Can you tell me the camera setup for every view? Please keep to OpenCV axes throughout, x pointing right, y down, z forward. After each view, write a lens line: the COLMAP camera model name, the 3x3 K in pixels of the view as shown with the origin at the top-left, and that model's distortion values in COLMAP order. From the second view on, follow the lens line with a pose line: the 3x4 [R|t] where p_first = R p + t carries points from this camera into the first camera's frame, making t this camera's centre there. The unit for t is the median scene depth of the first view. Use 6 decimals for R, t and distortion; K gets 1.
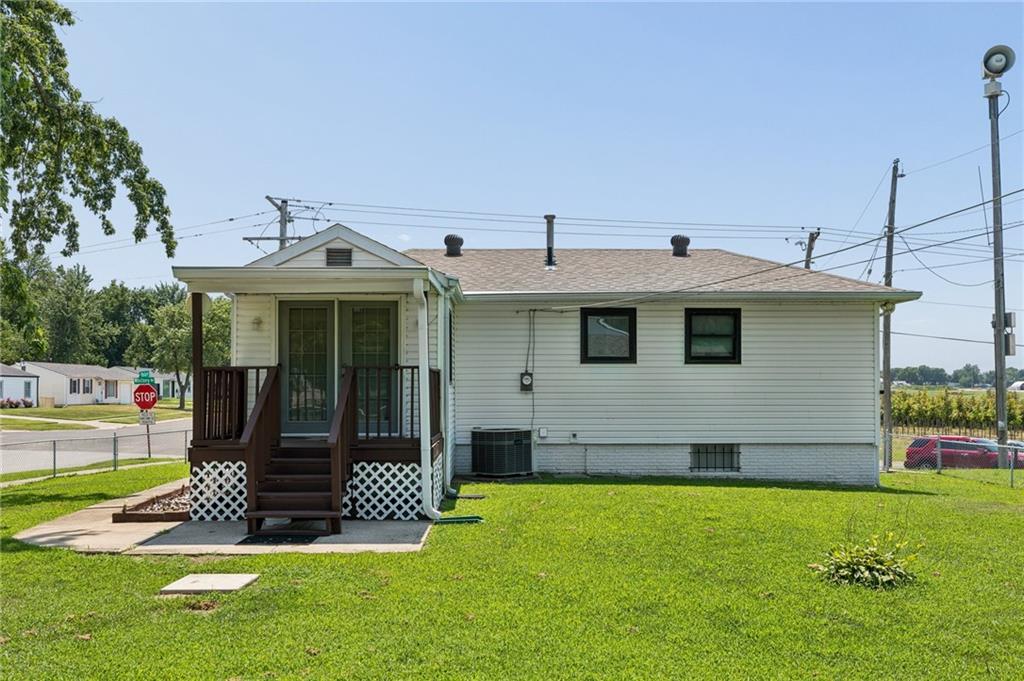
lens RADIAL K [[864.1, 0, 512.0], [0, 864.1, 340.5], [0, 0, 1]] dist [0.006111, 0.002631]
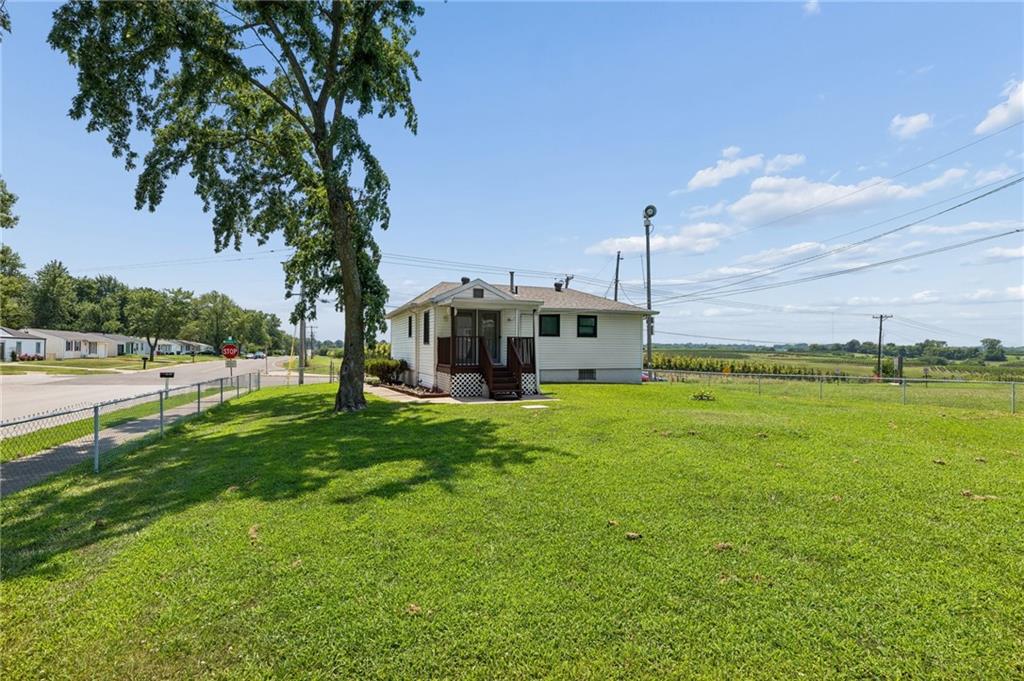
lens RADIAL K [[518.3, 0, 512.0], [0, 518.3, 340.5], [0, 0, 1]] dist [0.001108, 0.000143]
pose [[0.926792, 0.006854, 0.375512, -0.538822], [-0.021724, 0.999138, 0.035382, -0.012039], [-0.374945, -0.040949, 0.926142, -0.329696]]
